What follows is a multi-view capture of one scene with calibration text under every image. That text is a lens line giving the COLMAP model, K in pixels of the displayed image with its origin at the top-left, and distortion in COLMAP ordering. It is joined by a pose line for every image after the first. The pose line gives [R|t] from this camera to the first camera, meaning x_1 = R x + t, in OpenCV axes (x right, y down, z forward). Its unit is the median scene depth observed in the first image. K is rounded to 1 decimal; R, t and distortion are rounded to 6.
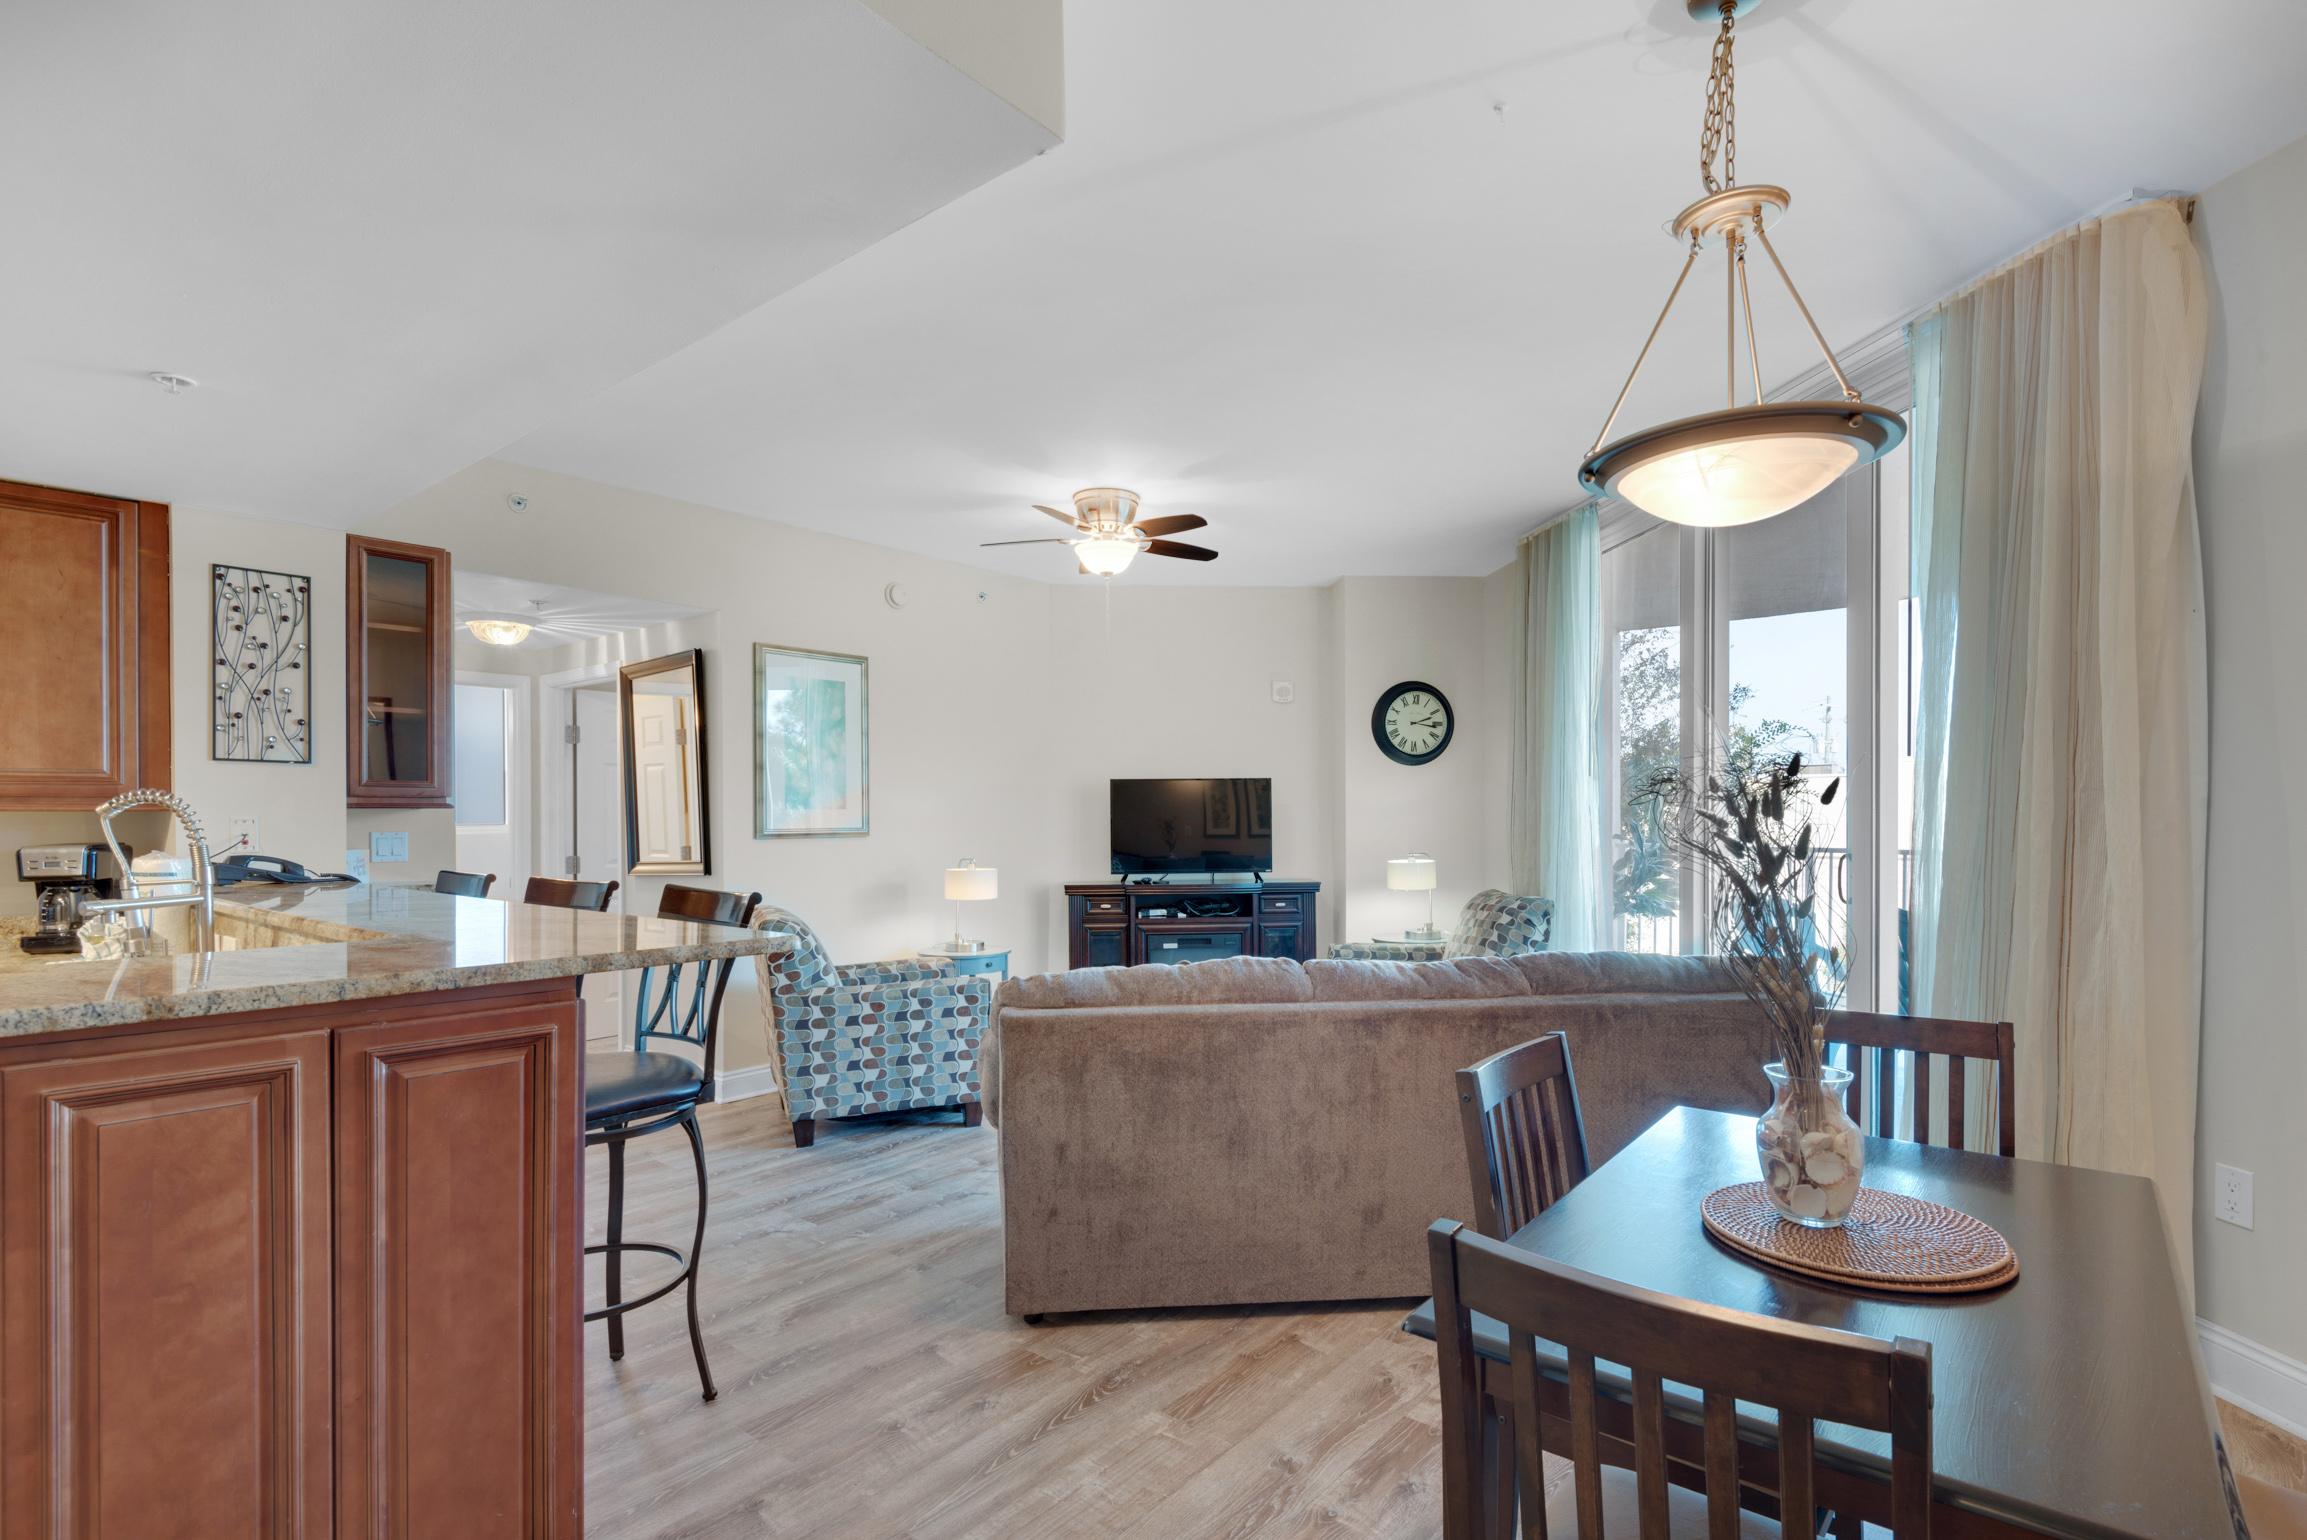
lens RADIAL K [[1087.4, 0, 1147.9], [0, 1087.4, 836.8], [0, 0, 1]] dist [0.021405, -0.019676]
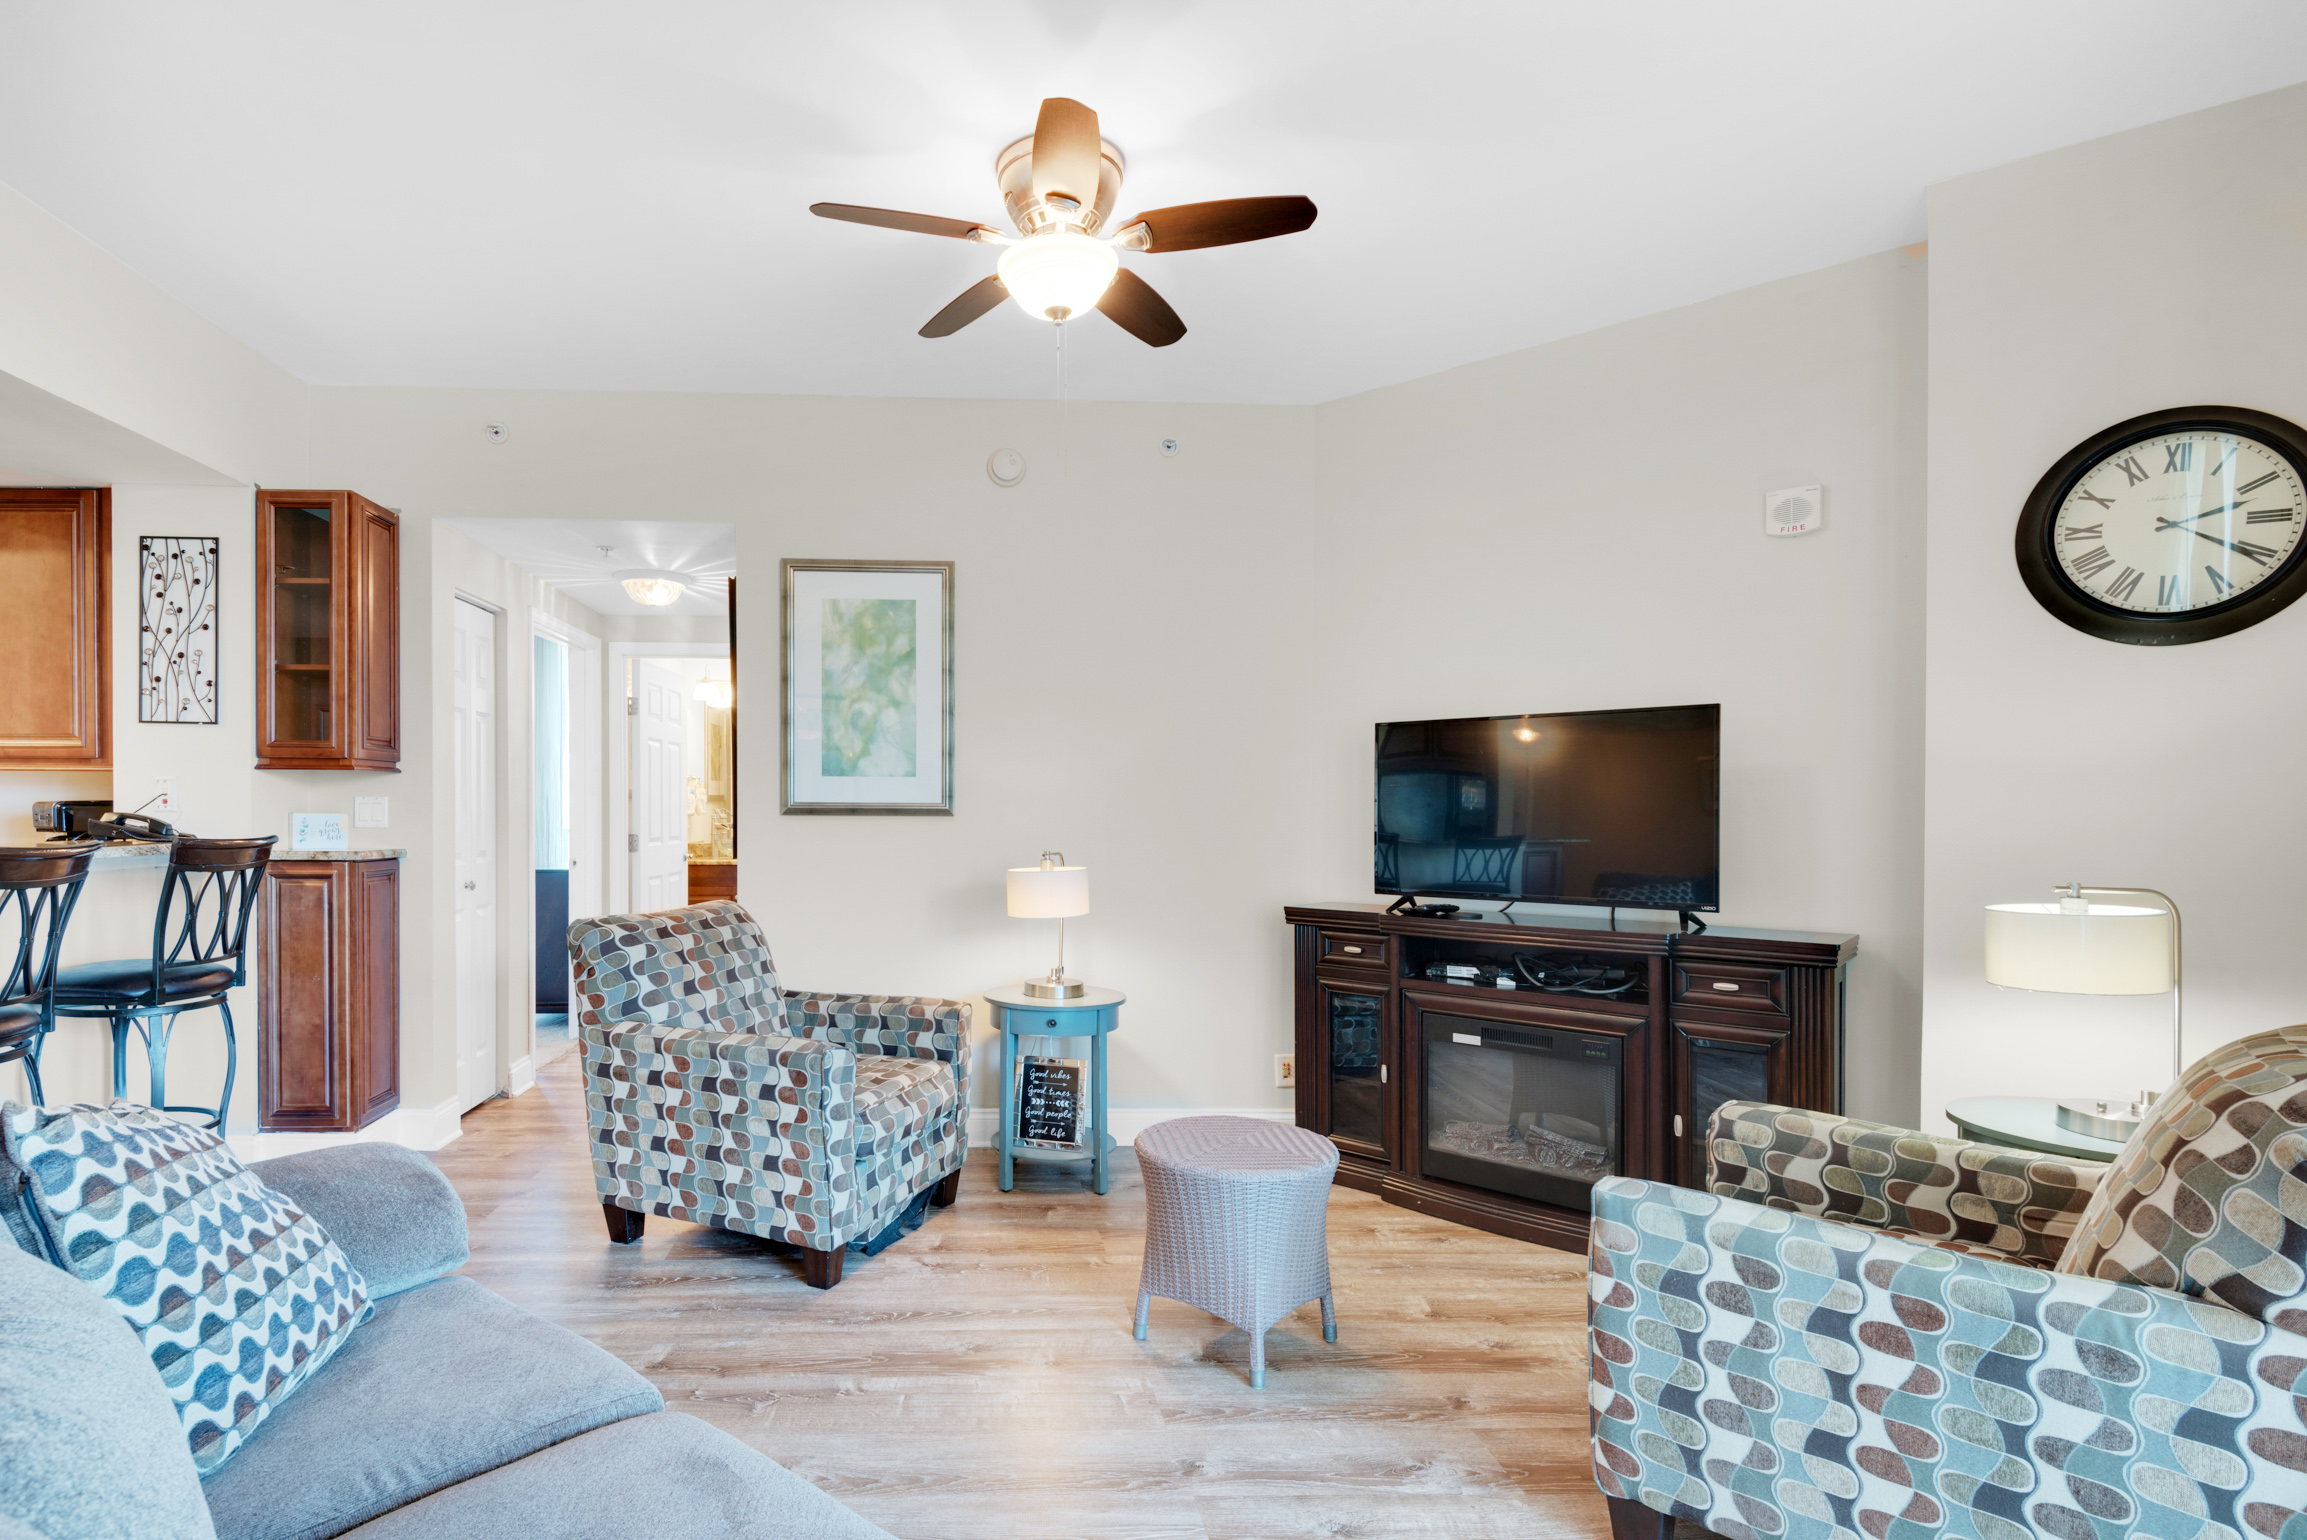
lens RADIAL K [[1087.4, 0, 1147.9], [0, 1087.4, 836.8], [0, 0, 1]] dist [0.021405, -0.019676]
pose [[0.665036, 0.021923, -0.746490, 0.402012], [-0.025456, 0.999654, 0.006680, 0.005729], [0.746378, 0.014561, 0.665363, 0.710866]]
